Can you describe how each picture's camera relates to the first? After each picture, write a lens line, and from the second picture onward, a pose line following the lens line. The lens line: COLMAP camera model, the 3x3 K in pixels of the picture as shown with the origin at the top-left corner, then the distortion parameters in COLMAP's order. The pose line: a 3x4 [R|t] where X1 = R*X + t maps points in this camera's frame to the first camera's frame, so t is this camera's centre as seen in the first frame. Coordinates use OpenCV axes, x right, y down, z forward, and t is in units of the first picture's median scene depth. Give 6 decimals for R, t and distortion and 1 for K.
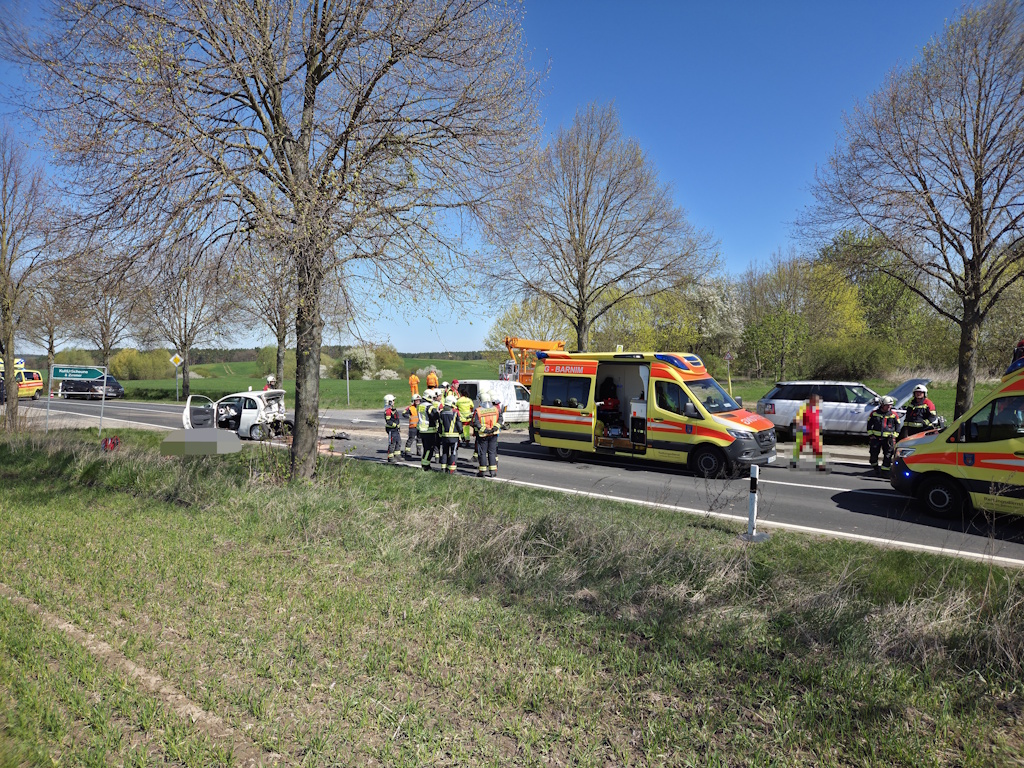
lens RADIAL K [[689.4, 0, 512.0], [0, 689.4, 384.0], [0, 0, 1]] dist [0.080589, -0.080820]
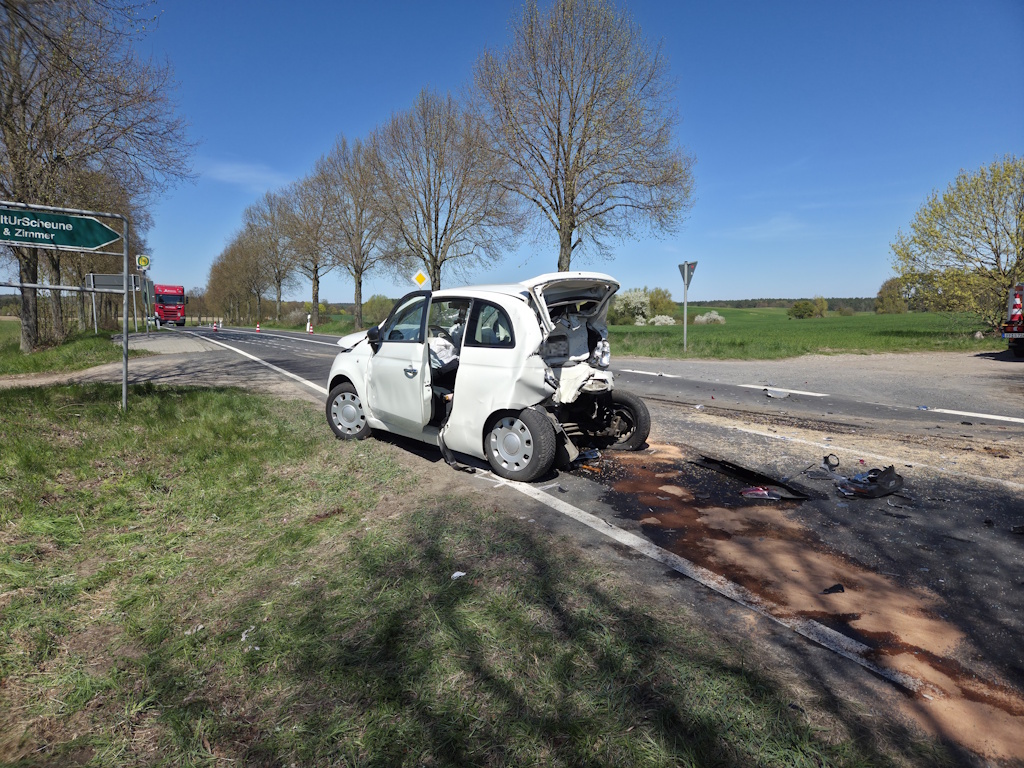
lens RADIAL K [[689.4, 0, 512.0], [0, 689.4, 384.0], [0, 0, 1]] dist [0.080589, -0.080820]
pose [[0.930449, 0.048172, -0.363242, -0.272758], [-0.021698, 0.996825, 0.076614, 0.029757], [0.365779, -0.063404, 0.928540, 0.759157]]
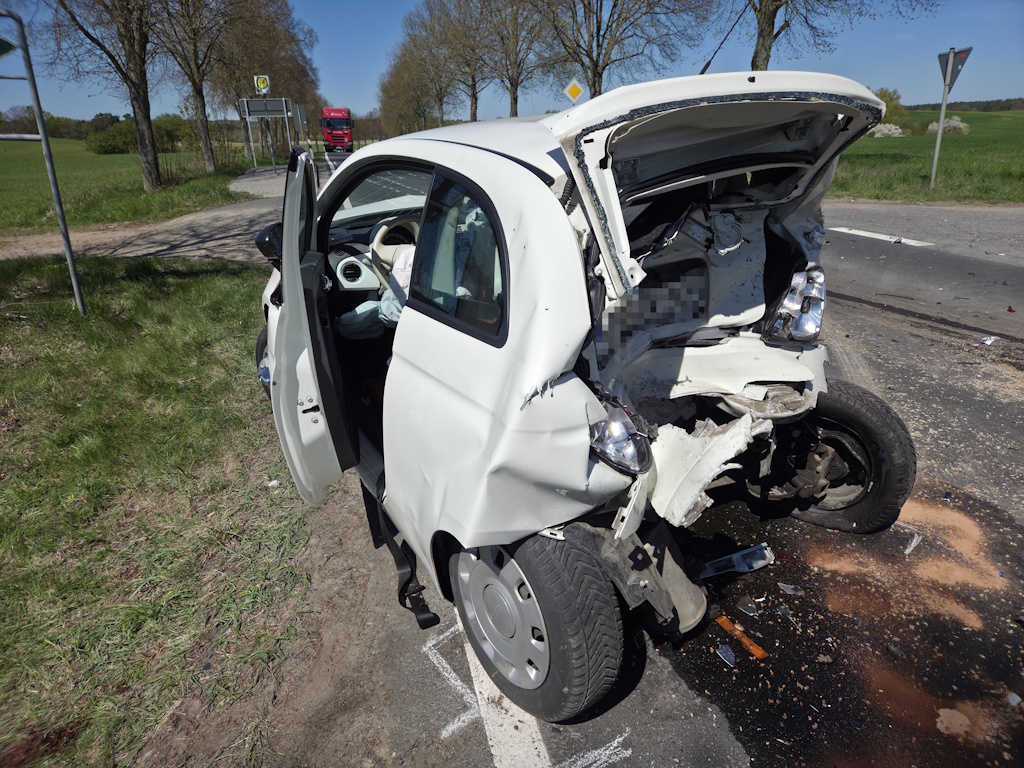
lens RADIAL K [[689.4, 0, 512.0], [0, 689.4, 384.0], [0, 0, 1]] dist [0.080589, -0.080820]
pose [[0.812653, 0.190376, -0.550774, -0.331750], [-0.002861, 0.946424, 0.322913, 0.010093], [0.582741, -0.260840, 0.769659, 0.981034]]
